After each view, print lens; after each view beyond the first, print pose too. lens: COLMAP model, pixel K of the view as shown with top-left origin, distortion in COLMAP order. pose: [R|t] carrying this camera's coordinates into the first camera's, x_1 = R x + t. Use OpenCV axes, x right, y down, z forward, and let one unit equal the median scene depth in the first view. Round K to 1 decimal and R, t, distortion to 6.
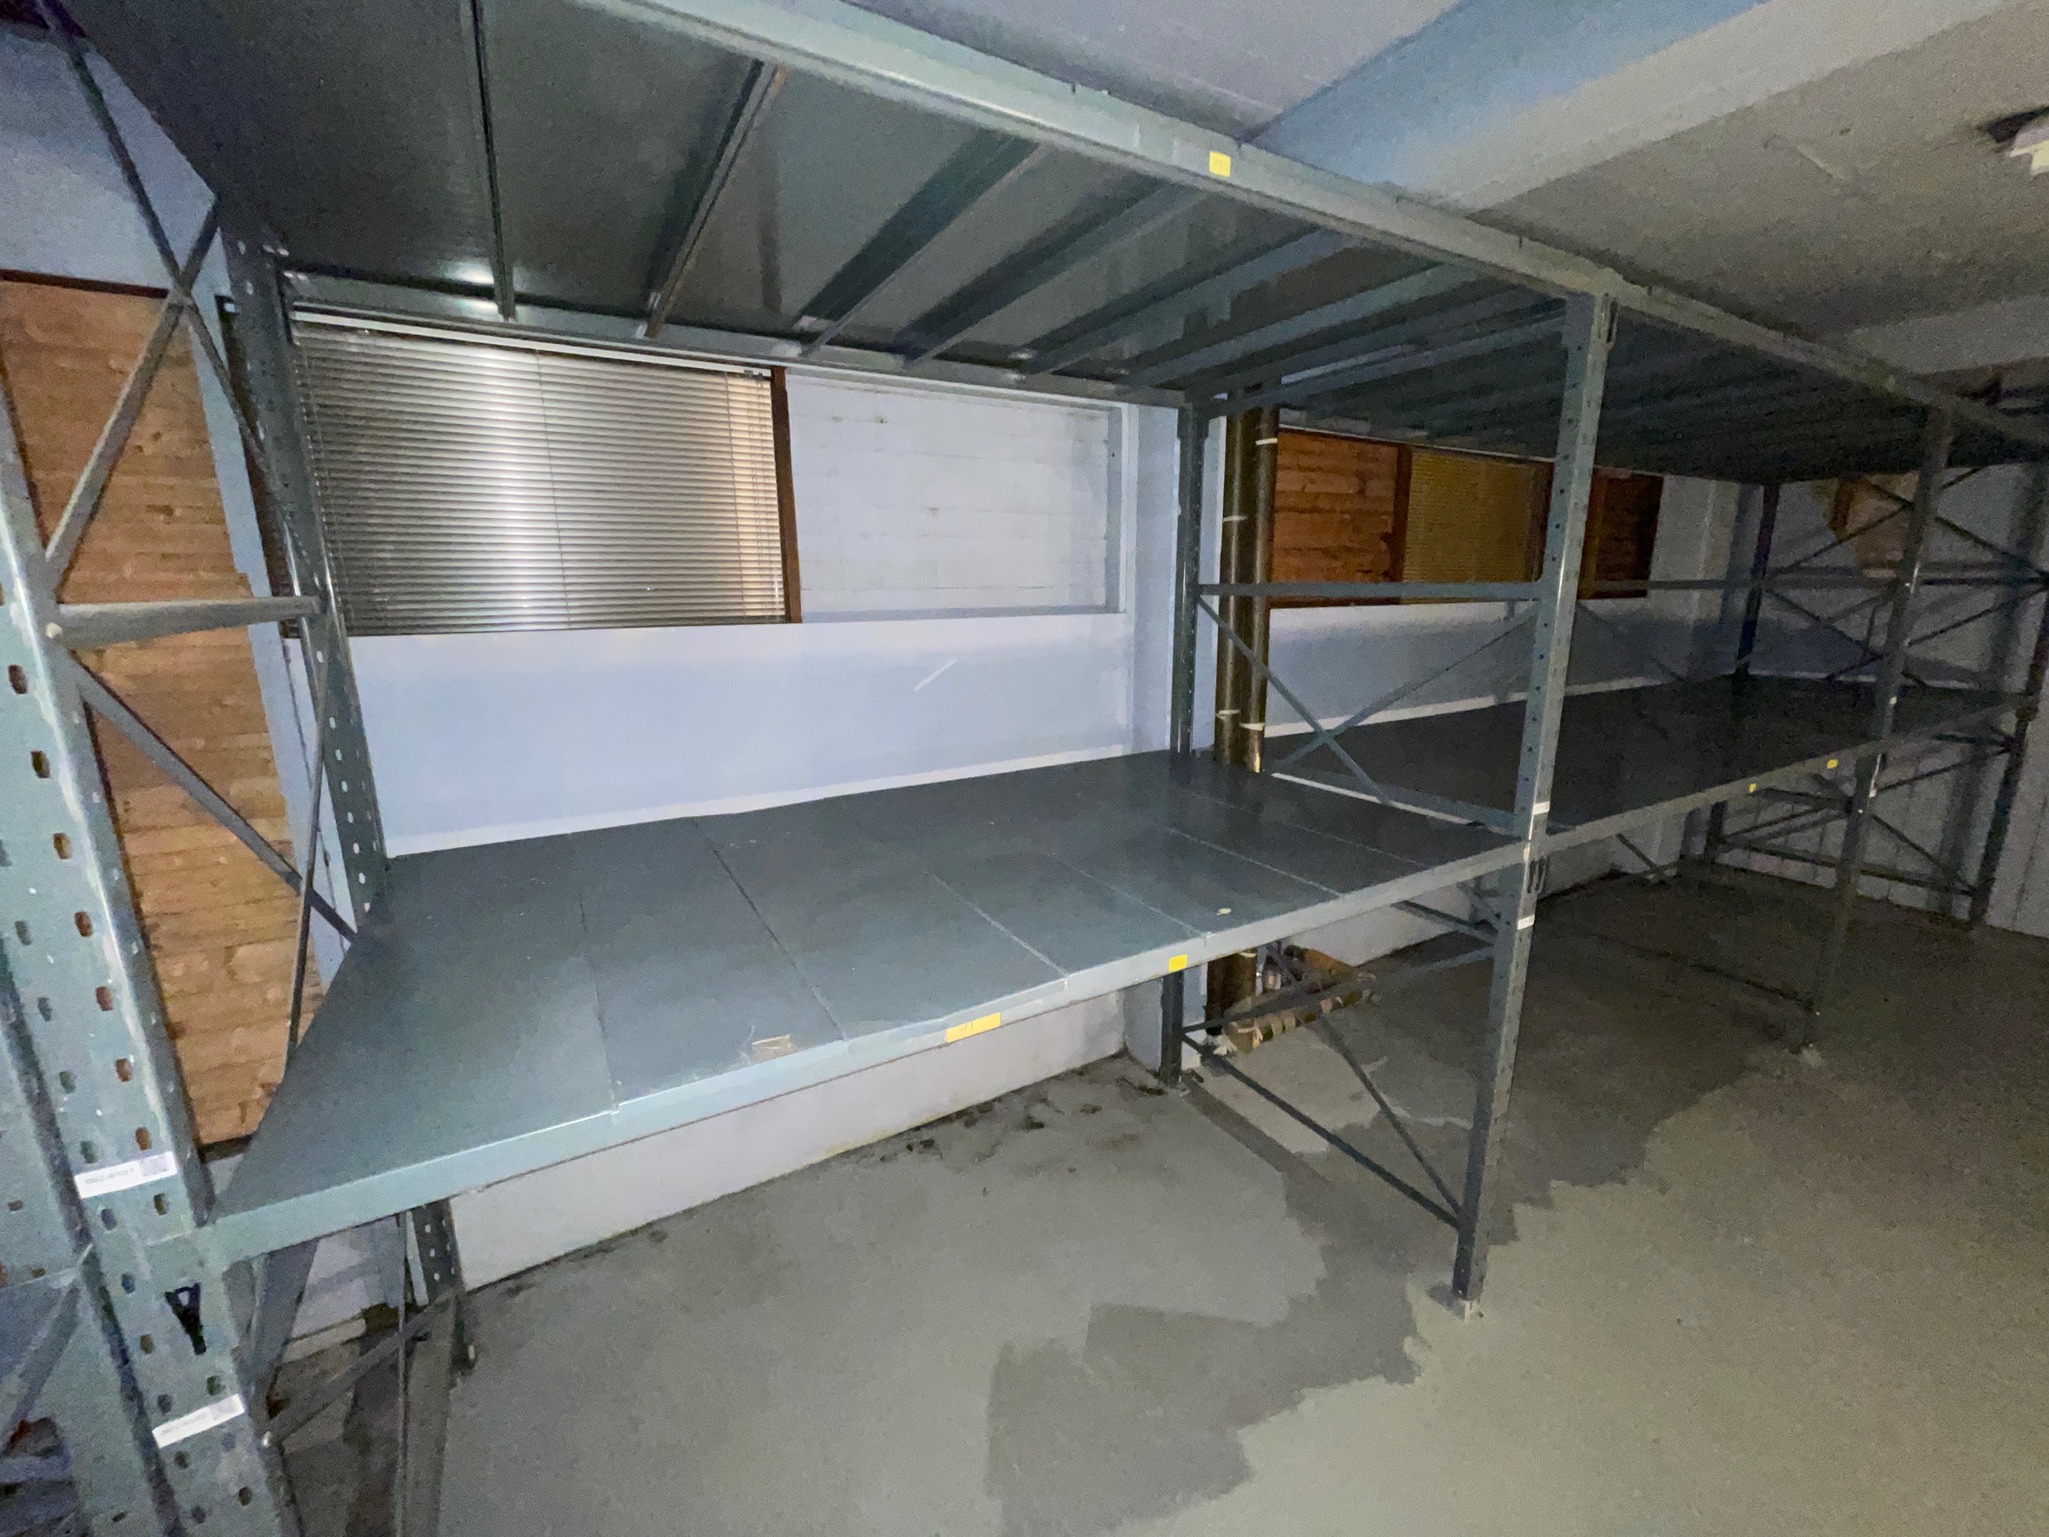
lens RADIAL K [[821.7, 0, 1023.3], [0, 821.7, 765.9], [0, 0, 1]] dist [-0.000381, 0.000206]
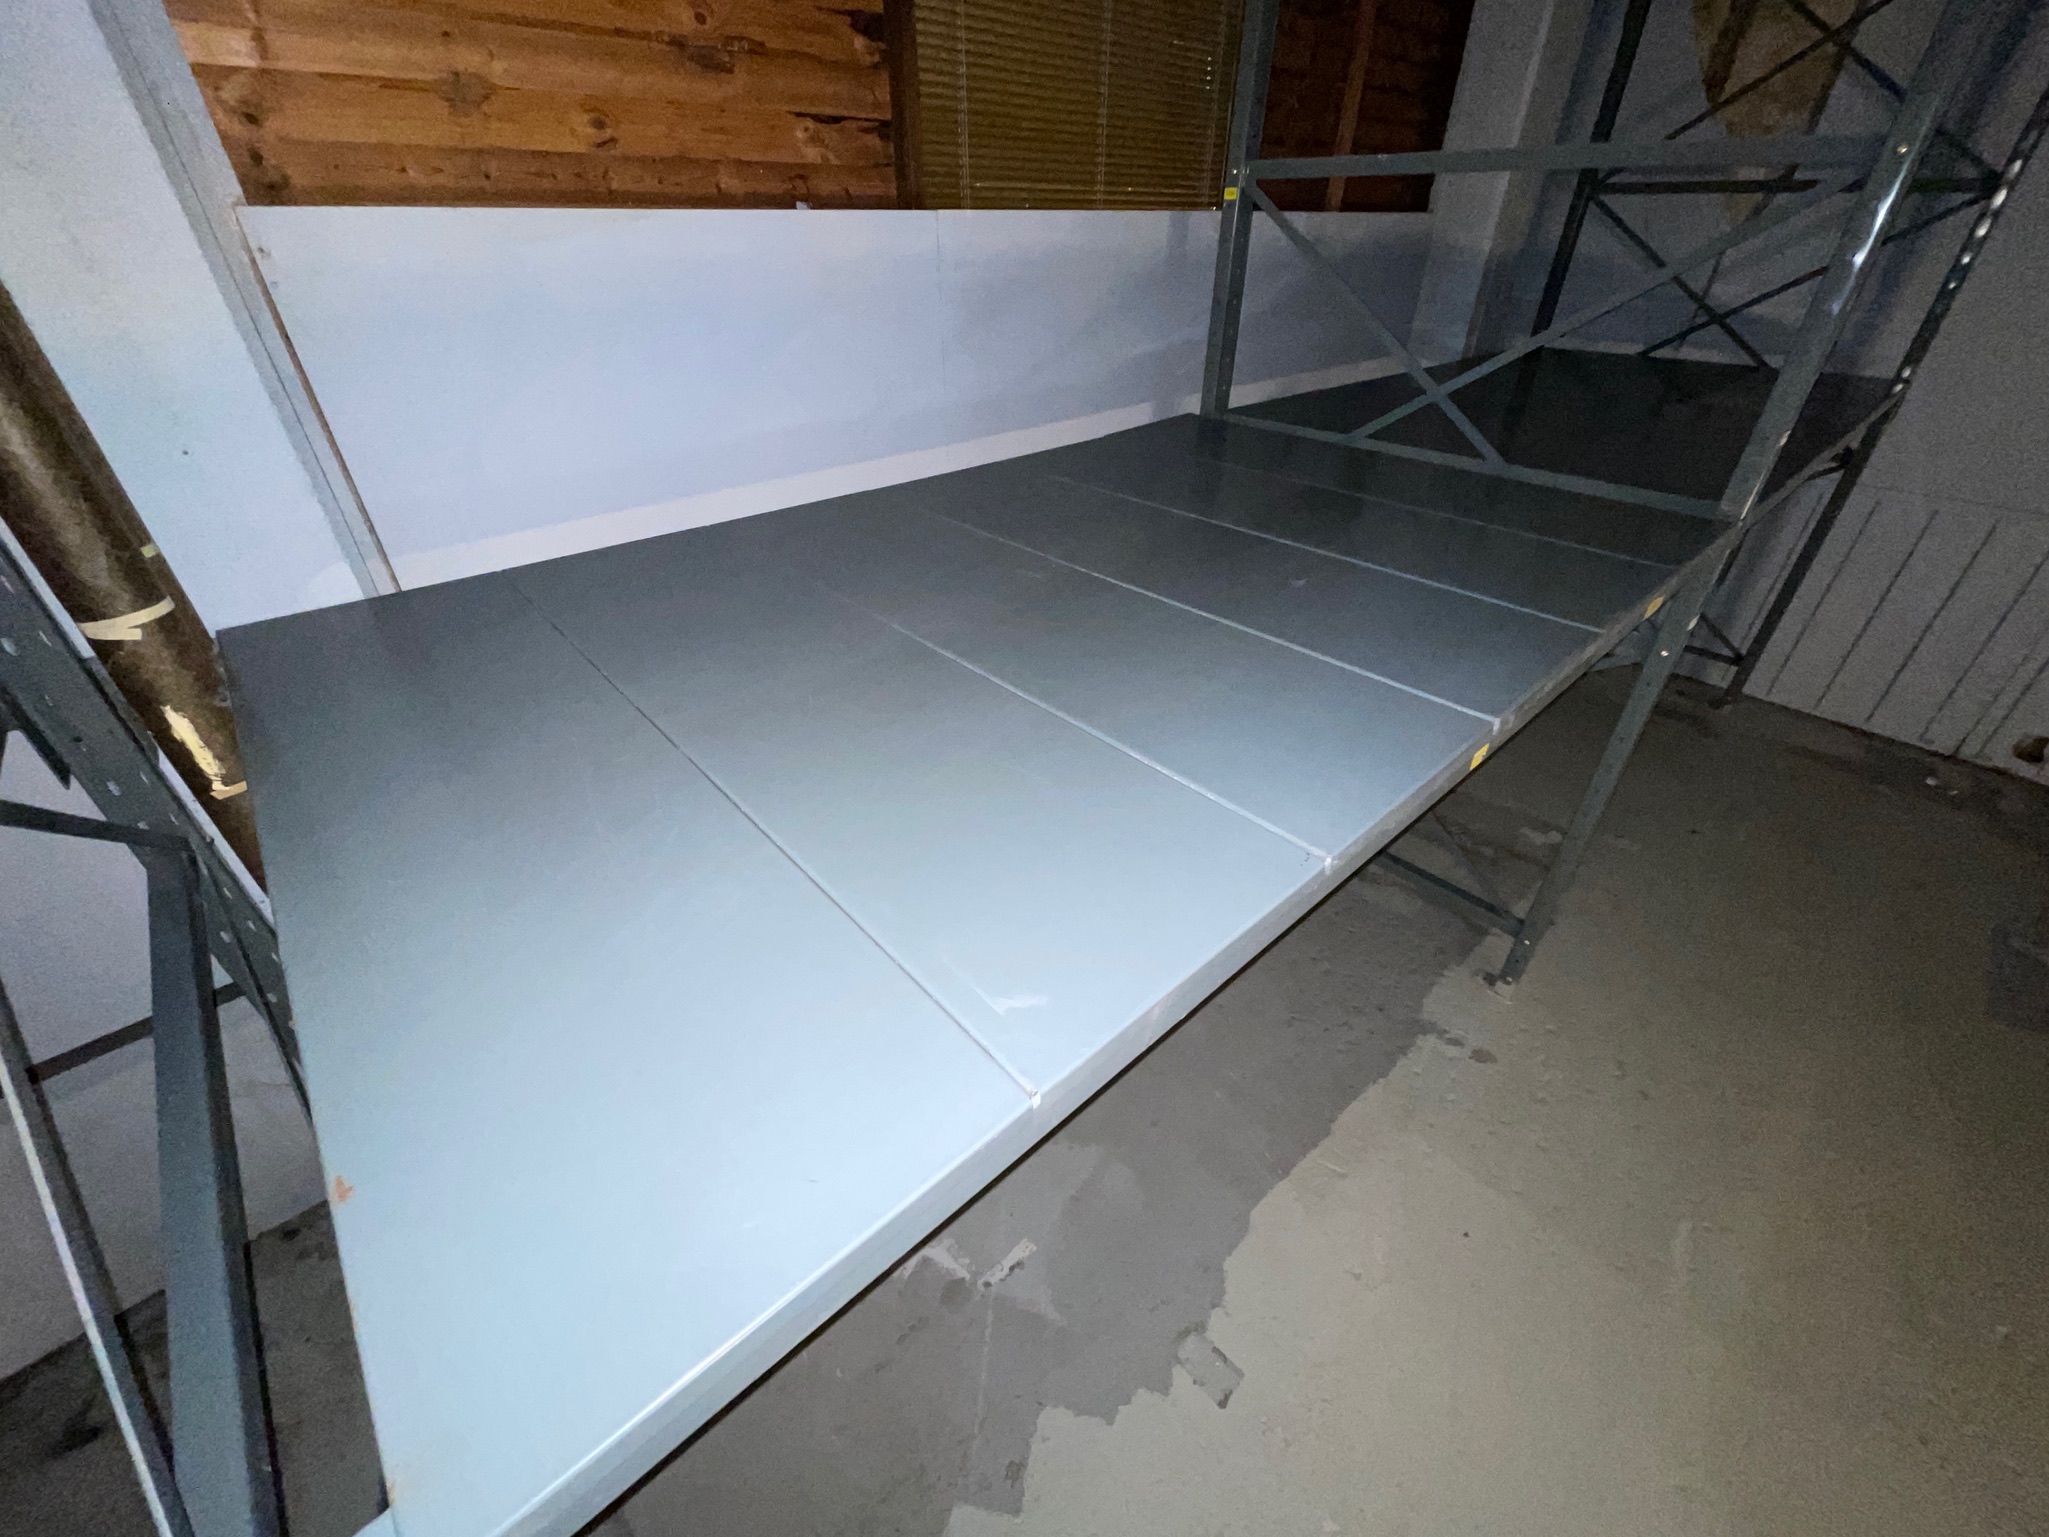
lens RADIAL K [[817.8, 0, 1024.5], [0, 817.8, 768.5], [0, 0, 1]] dist [0.024584, -0.009585]
pose [[0.978371, -0.105991, 0.177641, 0.336319], [0.034218, 0.929850, 0.366345, -0.060968], [-0.204008, -0.352342, 0.913365, 0.377650]]
